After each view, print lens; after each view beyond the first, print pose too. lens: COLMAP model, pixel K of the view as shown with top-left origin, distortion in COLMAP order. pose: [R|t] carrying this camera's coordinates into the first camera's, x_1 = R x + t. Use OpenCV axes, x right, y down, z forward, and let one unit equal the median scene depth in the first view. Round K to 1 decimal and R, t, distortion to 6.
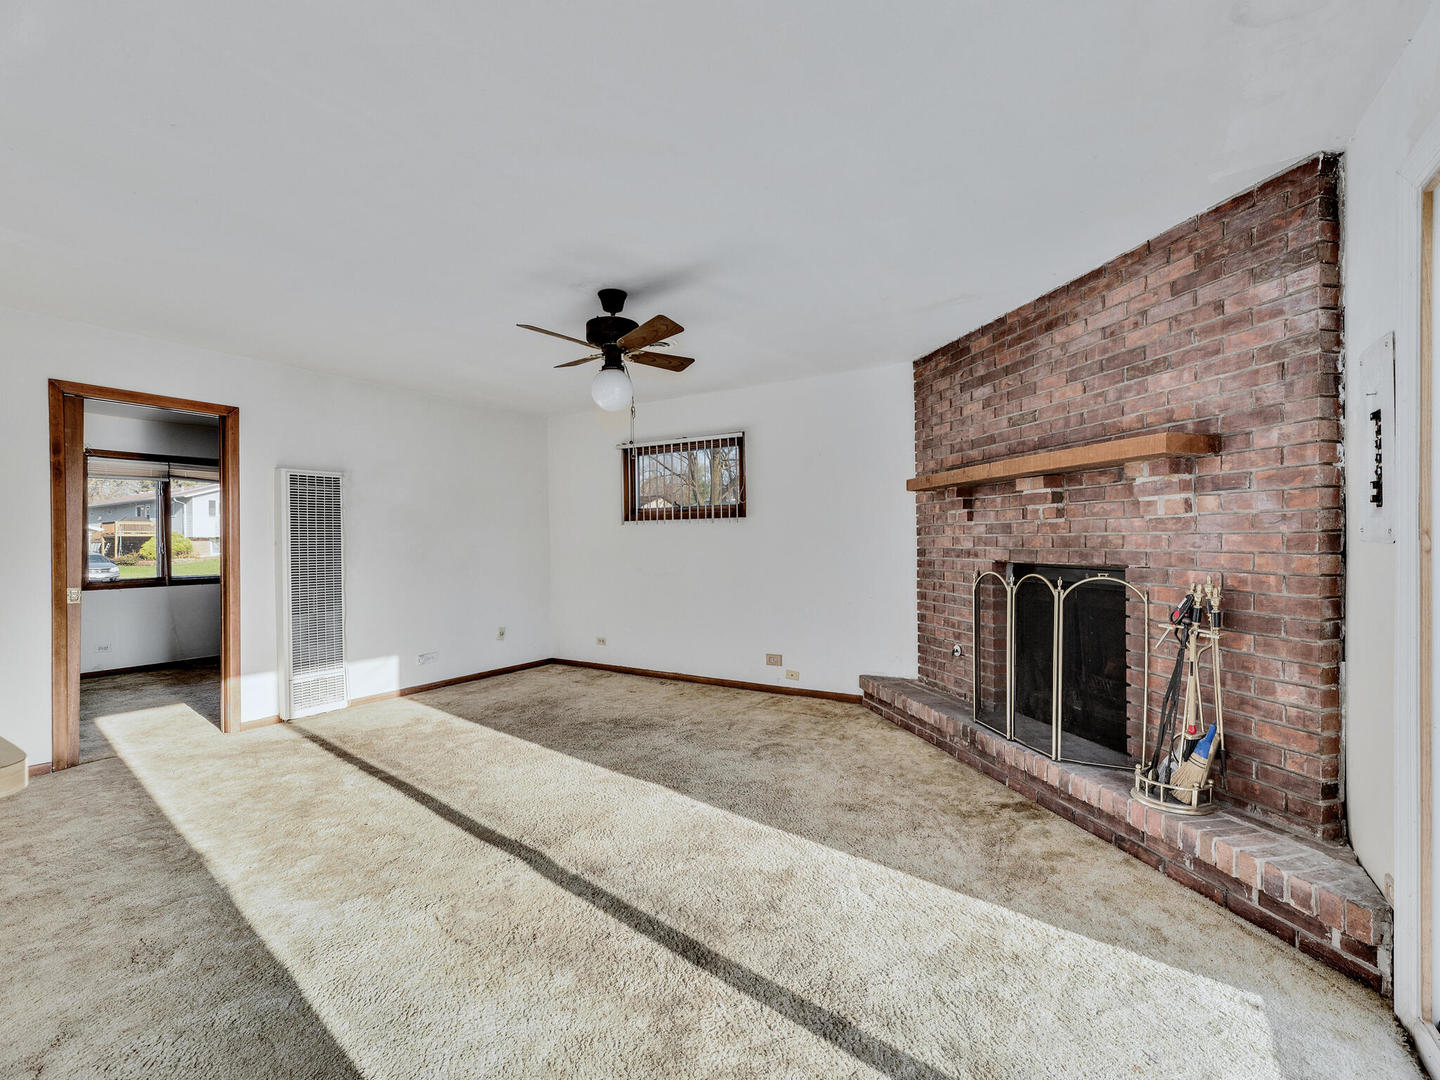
lens RADIAL K [[655.3, 0, 720.0], [0, 655.3, 540.0], [0, 0, 1]] dist [-0.000738, 0.000373]
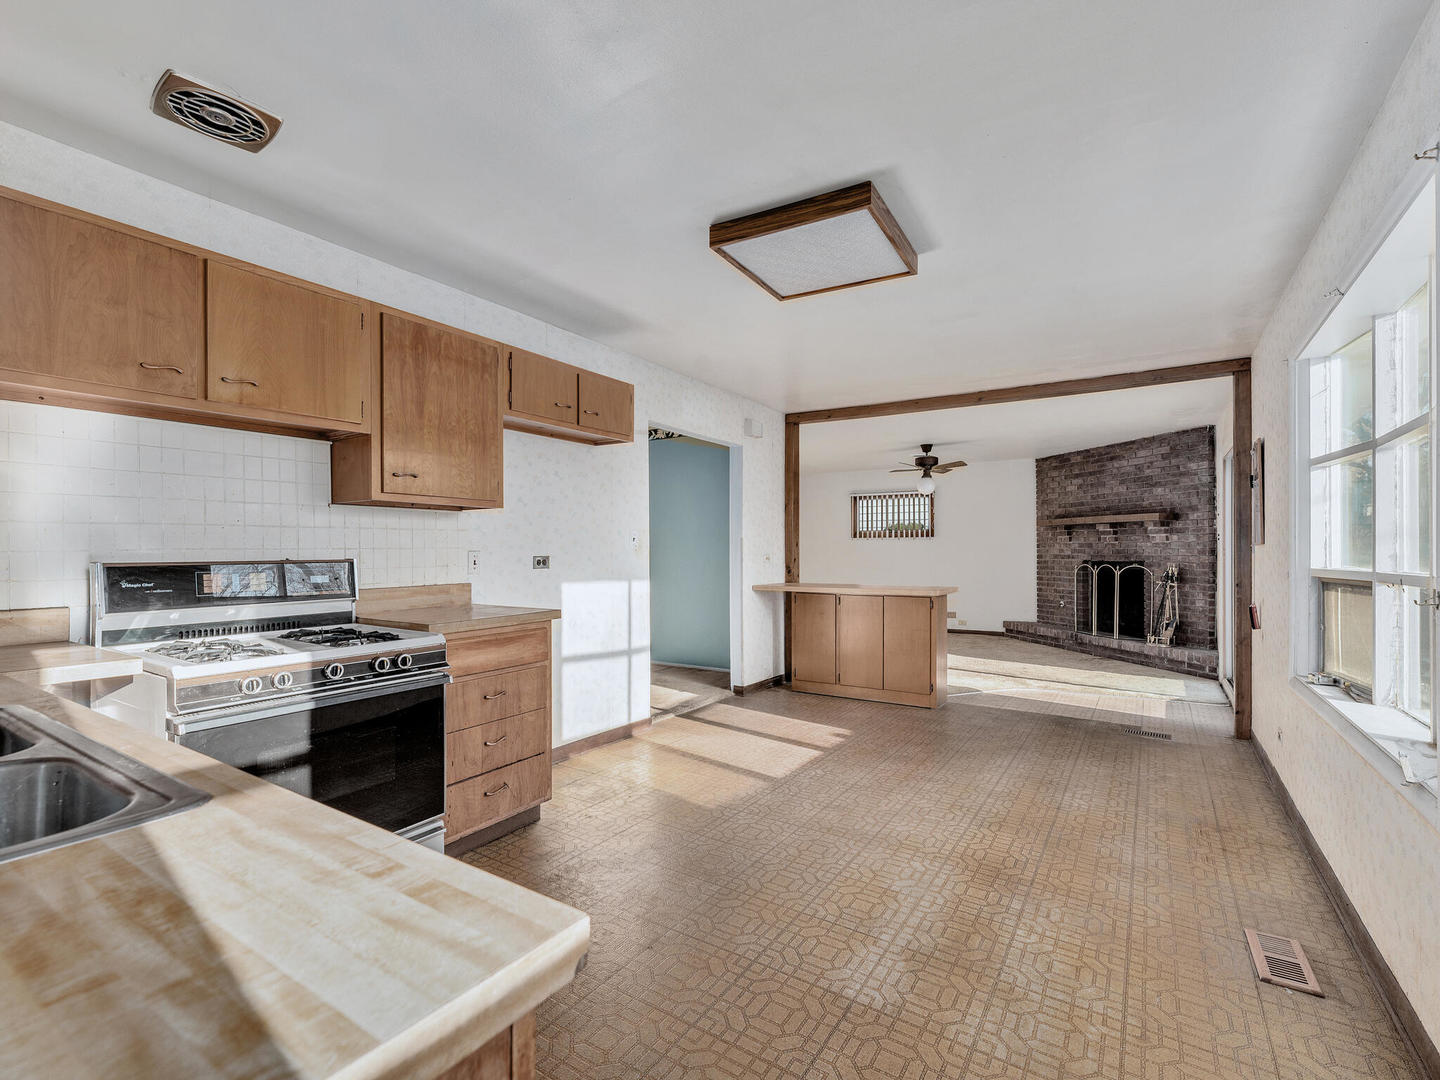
lens RADIAL K [[657.3, 0, 730.0], [0, 657.3, 543.8], [0, 0, 1]] dist [0.000214, -0.000120]
pose [[0.999943, 0.007803, -0.007252, -0.902109], [-0.007855, 0.999944, -0.007130, 0.003231], [0.007196, 0.007187, 0.999948, -1.453488]]
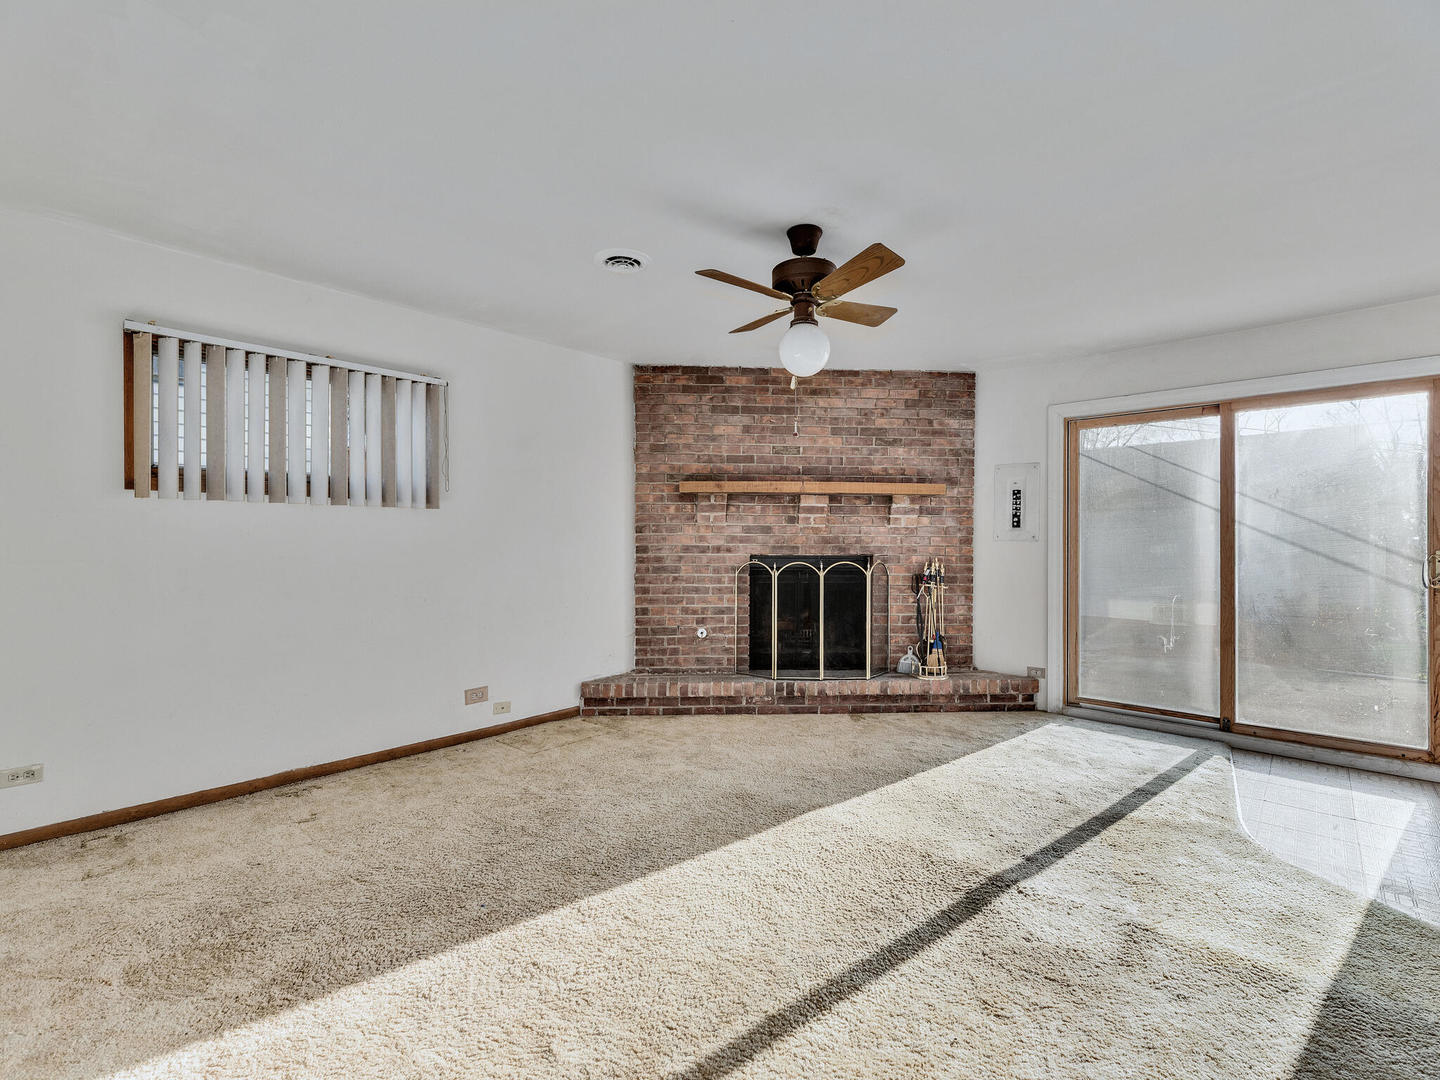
lens RADIAL K [[655.3, 0, 720.0], [0, 655.3, 540.0], [0, 0, 1]] dist [-0.000738, 0.000373]
pose [[0.171917, 0.005636, 0.985095, -1.047696], [-0.007132, 0.999965, -0.004477, 0.011488], [-0.985086, -0.006256, 0.171951, 1.031919]]
